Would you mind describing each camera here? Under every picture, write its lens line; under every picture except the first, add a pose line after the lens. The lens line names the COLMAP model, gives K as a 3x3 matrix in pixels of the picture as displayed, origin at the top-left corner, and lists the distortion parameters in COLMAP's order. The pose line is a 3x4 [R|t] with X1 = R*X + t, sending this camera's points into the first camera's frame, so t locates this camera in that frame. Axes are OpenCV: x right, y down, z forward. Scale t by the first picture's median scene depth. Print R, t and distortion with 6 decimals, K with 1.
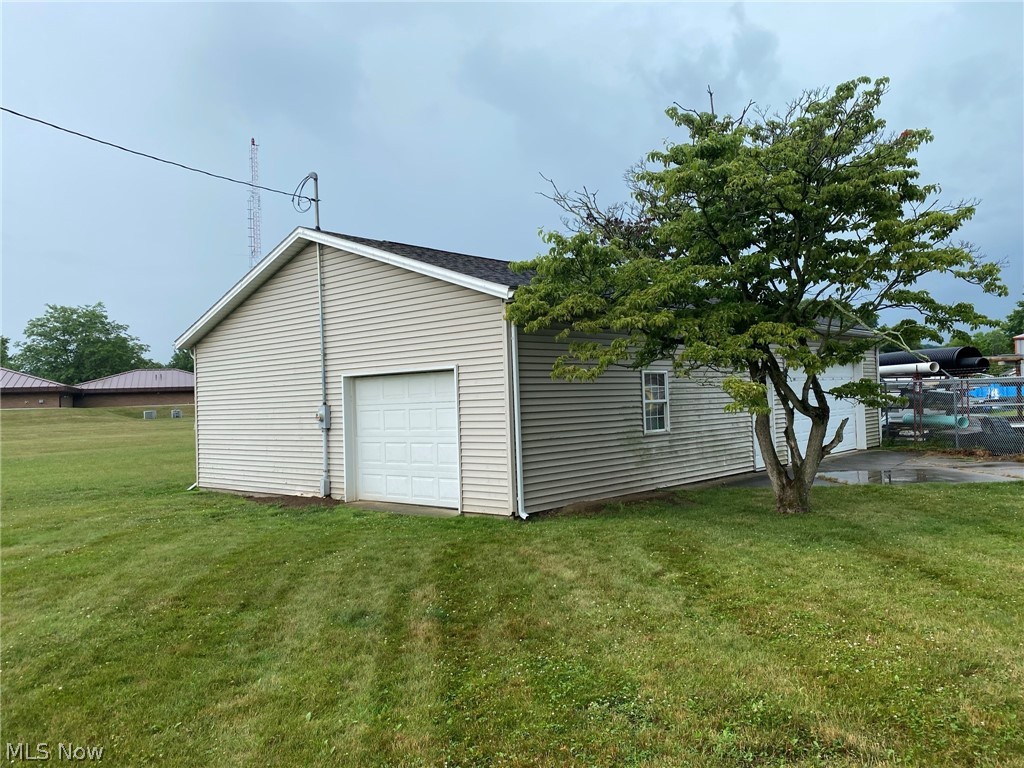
lens RADIAL K [[792.5, 0, 568.0], [0, 792.5, 384.4], [0, 0, 1]] dist [0.129158, -0.208050]
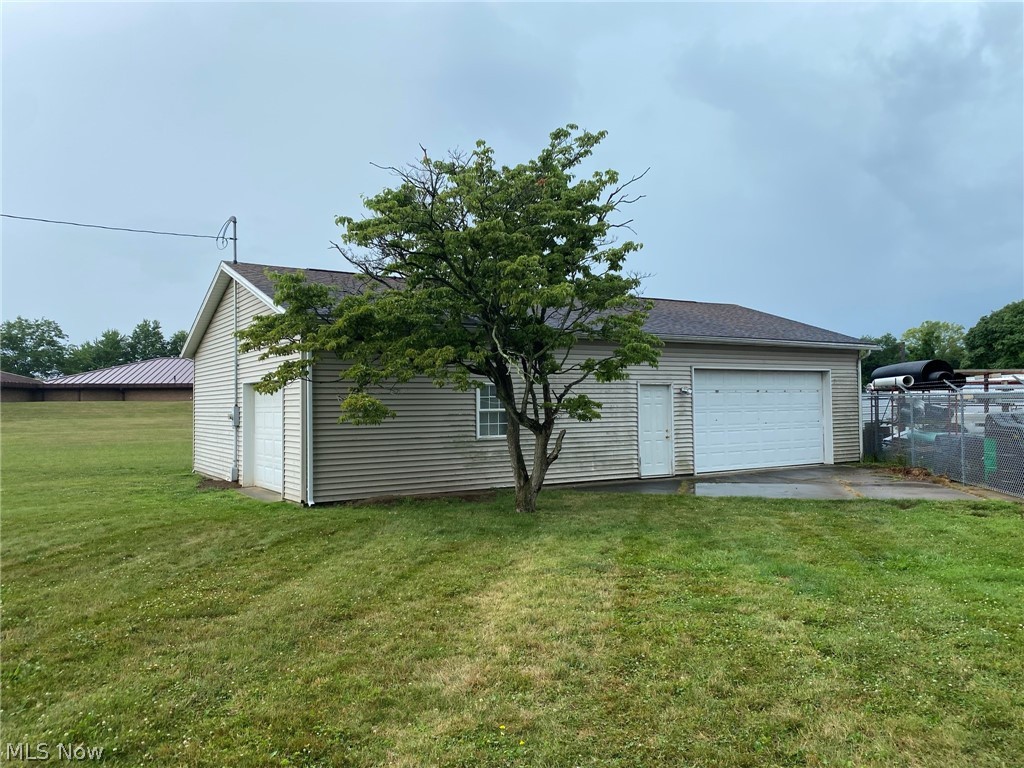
lens RADIAL K [[792.5, 0, 568.0], [0, 792.5, 384.4], [0, 0, 1]] dist [0.129158, -0.208050]
pose [[0.964616, 0.016801, -0.263125, 0.508239], [-0.017320, 0.999850, 0.000347, -0.017097], [0.263091, 0.004223, 0.964762, -0.051479]]
